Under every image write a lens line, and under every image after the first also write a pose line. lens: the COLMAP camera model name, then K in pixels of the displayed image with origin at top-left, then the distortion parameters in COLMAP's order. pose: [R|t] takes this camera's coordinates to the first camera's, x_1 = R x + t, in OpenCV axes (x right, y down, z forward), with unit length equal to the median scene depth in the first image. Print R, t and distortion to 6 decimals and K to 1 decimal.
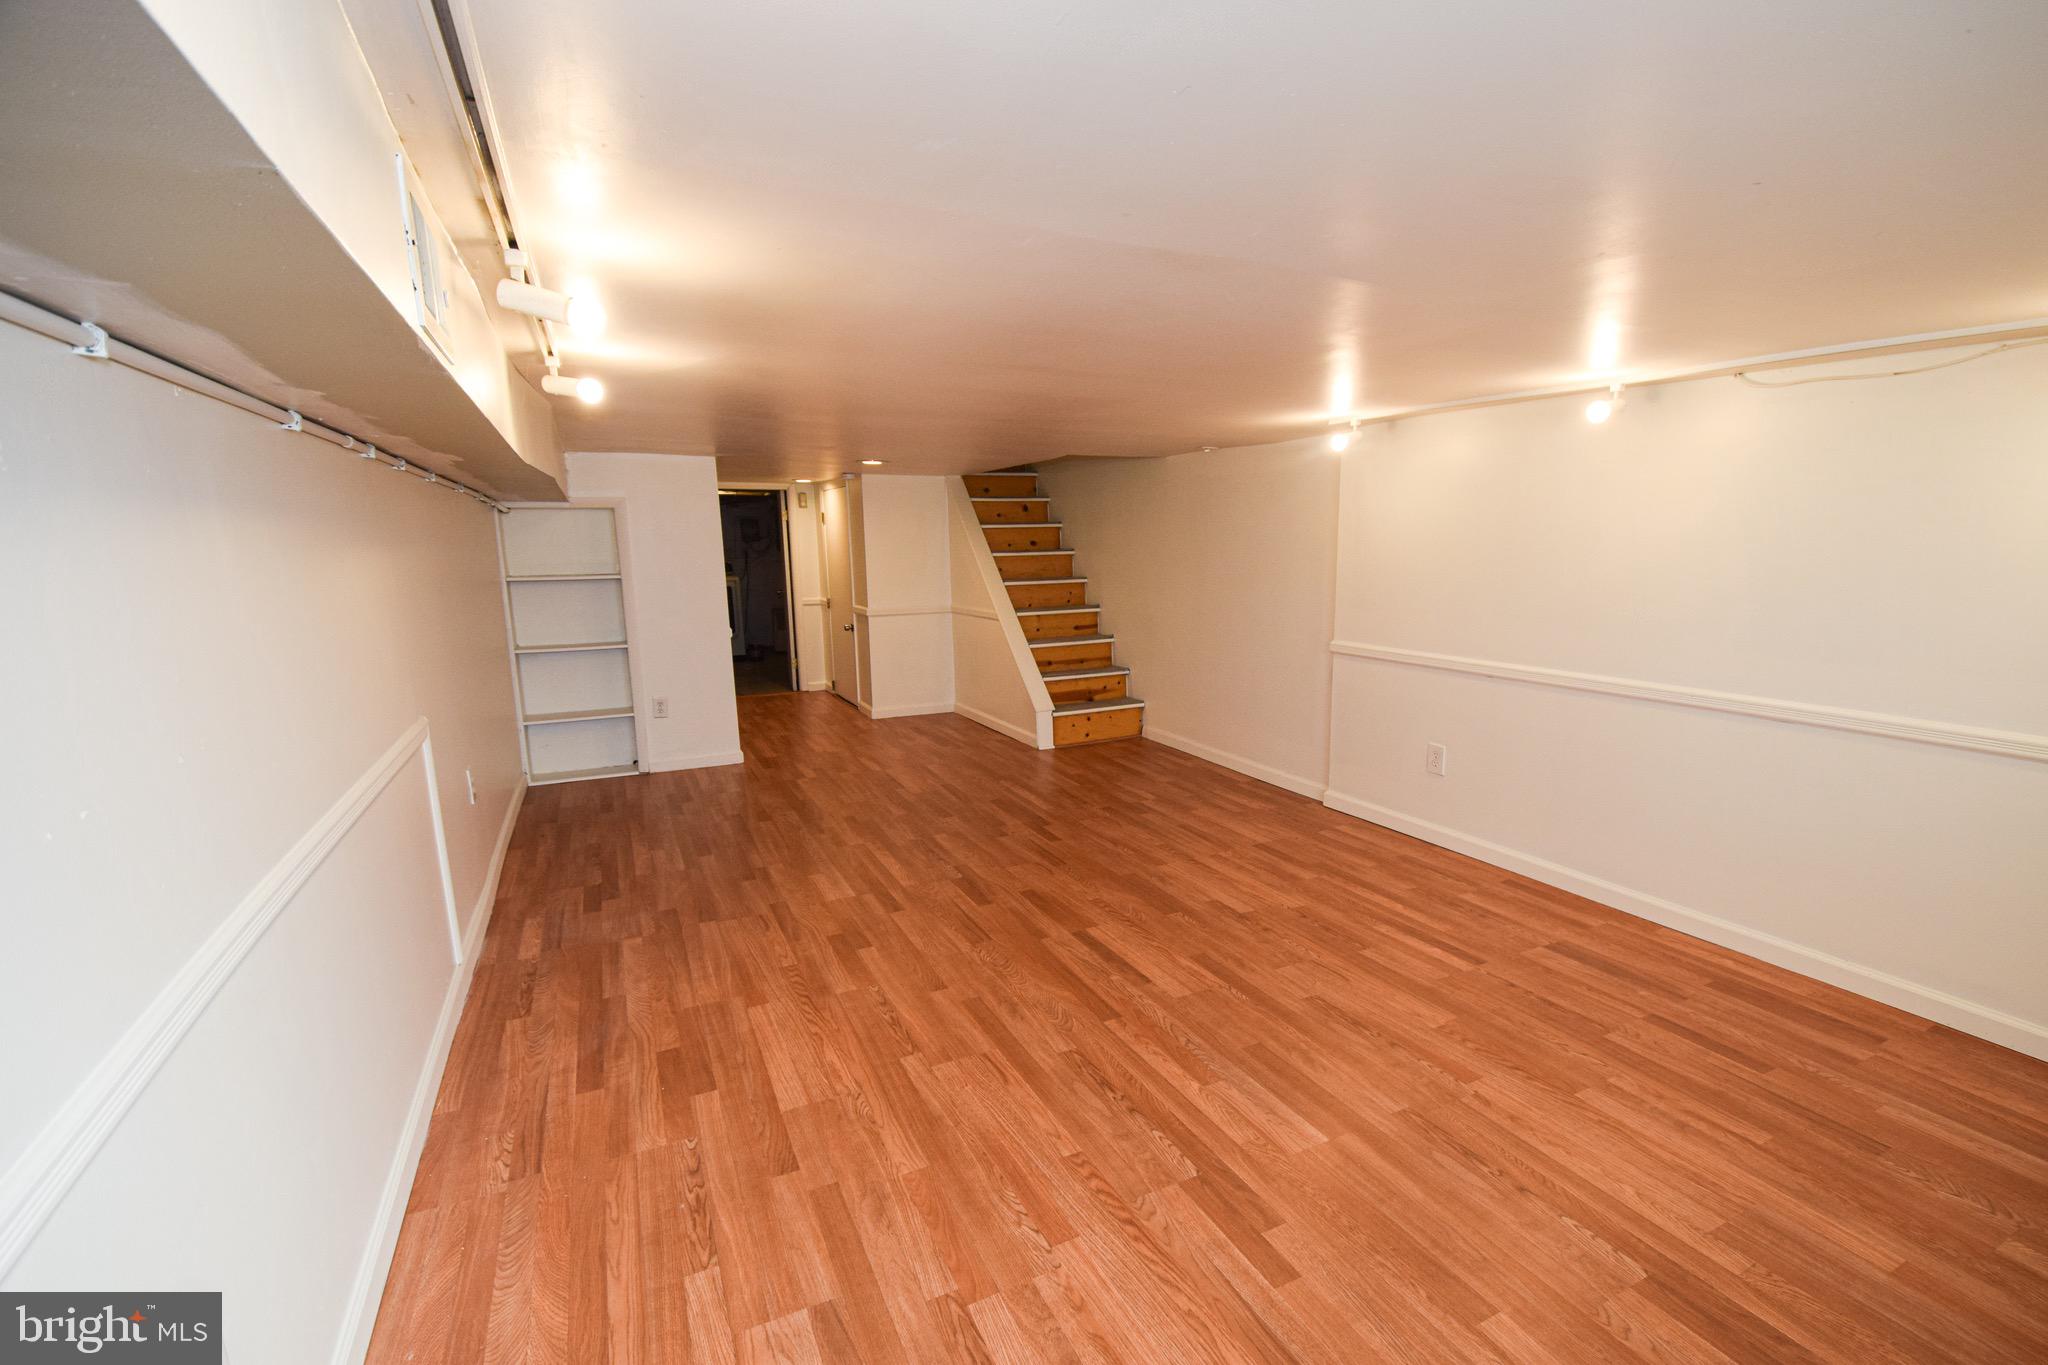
lens RADIAL K [[908.0, 0, 1047.6], [0, 908.0, 726.9], [0, 0, 1]] dist [0.014353, -0.022753]
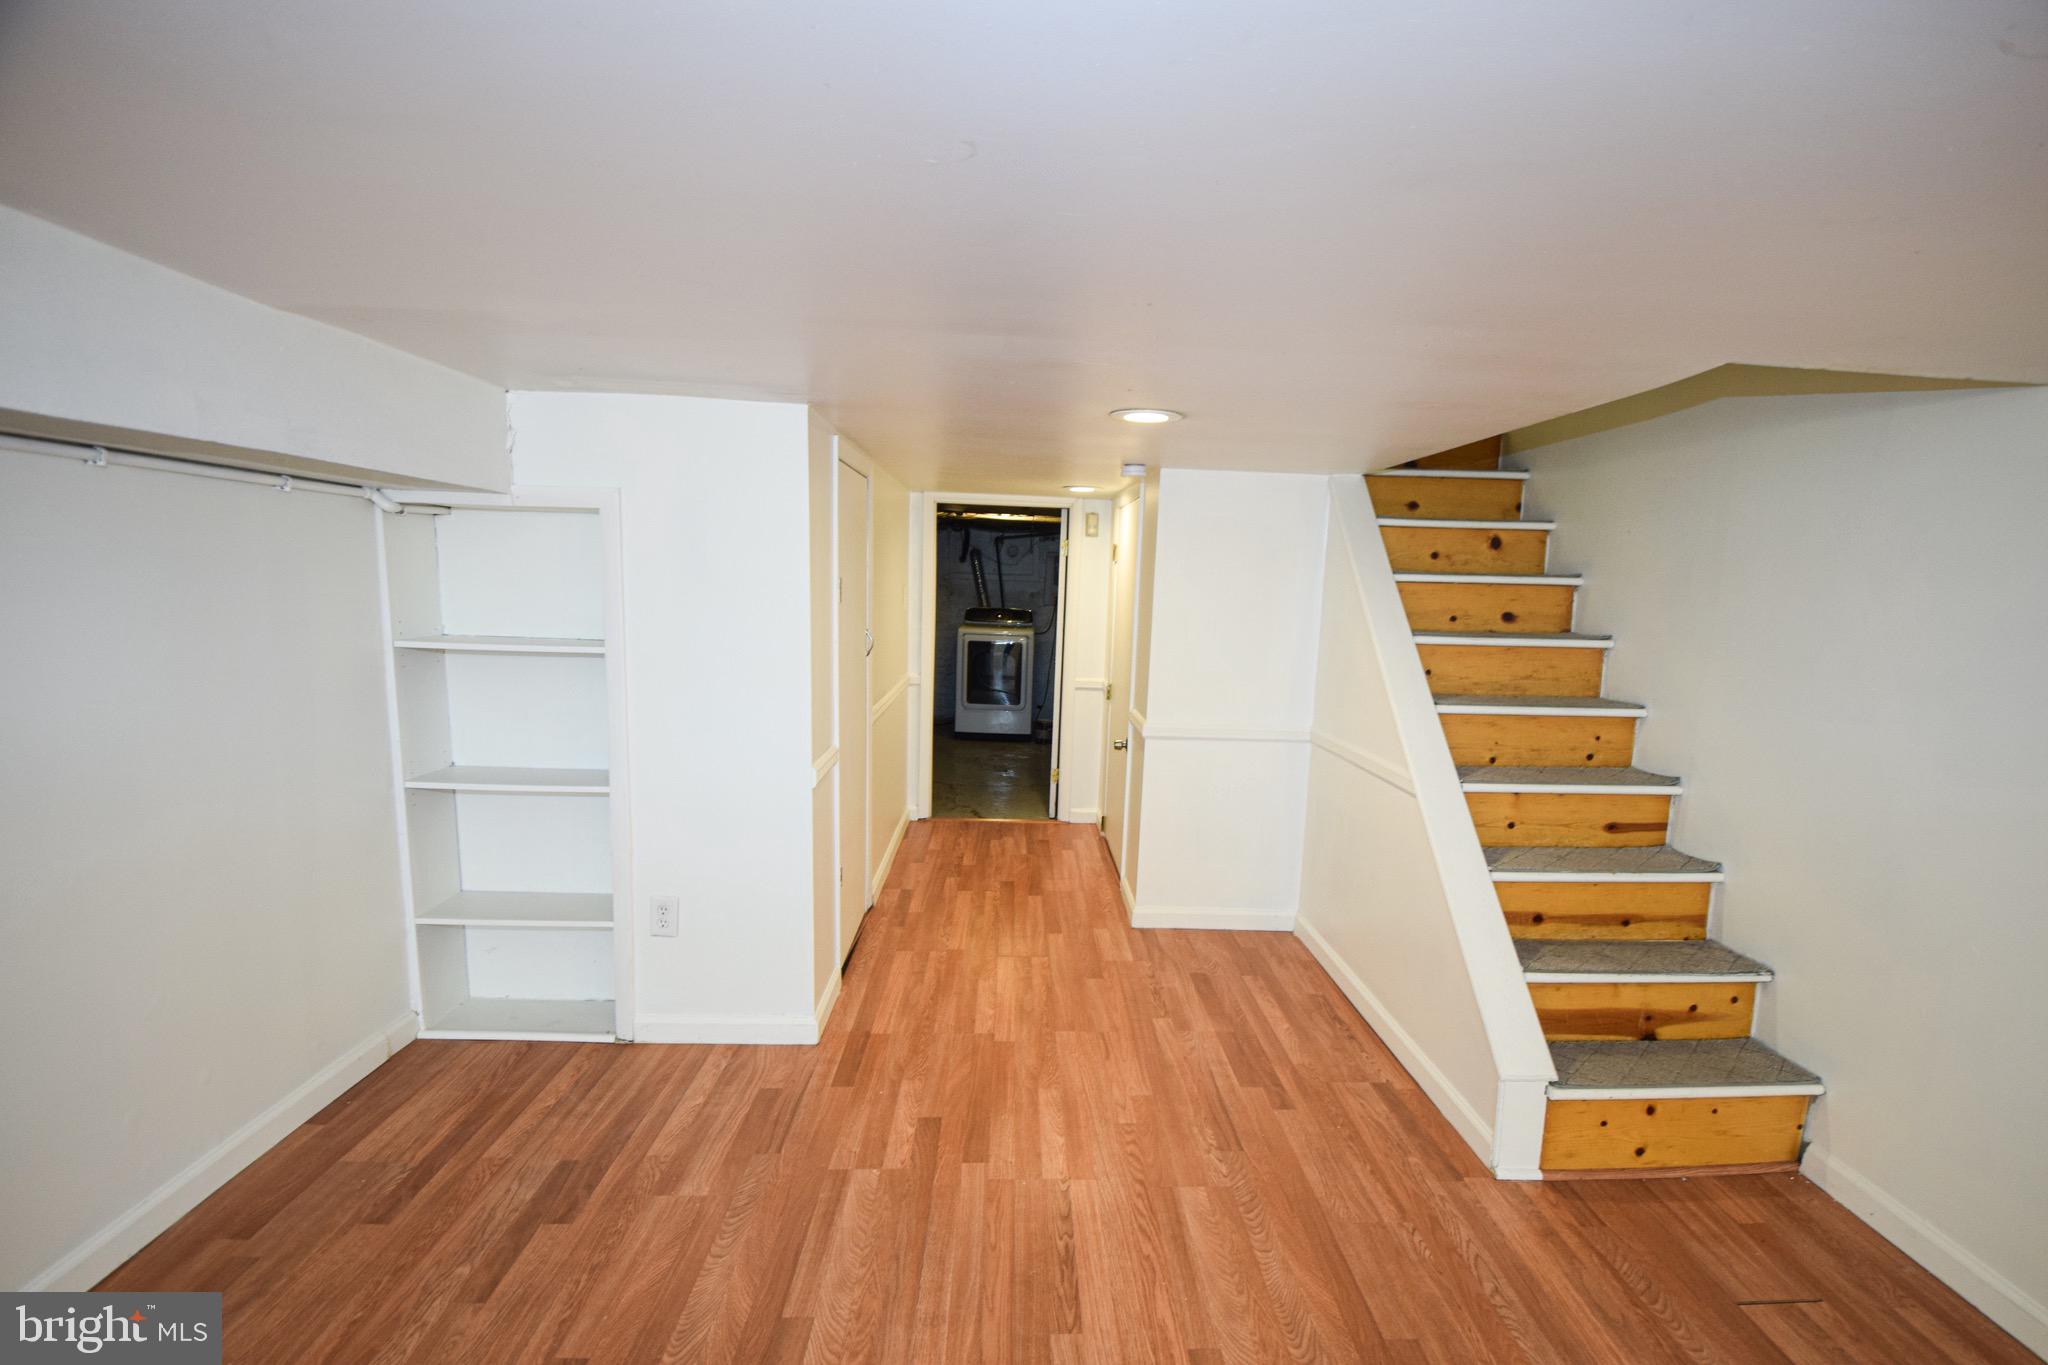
lens RADIAL K [[908.0, 0, 1047.6], [0, 908.0, 726.9], [0, 0, 1]] dist [0.014353, -0.022753]
pose [[0.914432, 0.106336, -0.390522, -0.047620], [-0.123937, 0.992087, -0.020069, -0.117602], [0.385297, 0.066752, 0.920375, 0.527575]]
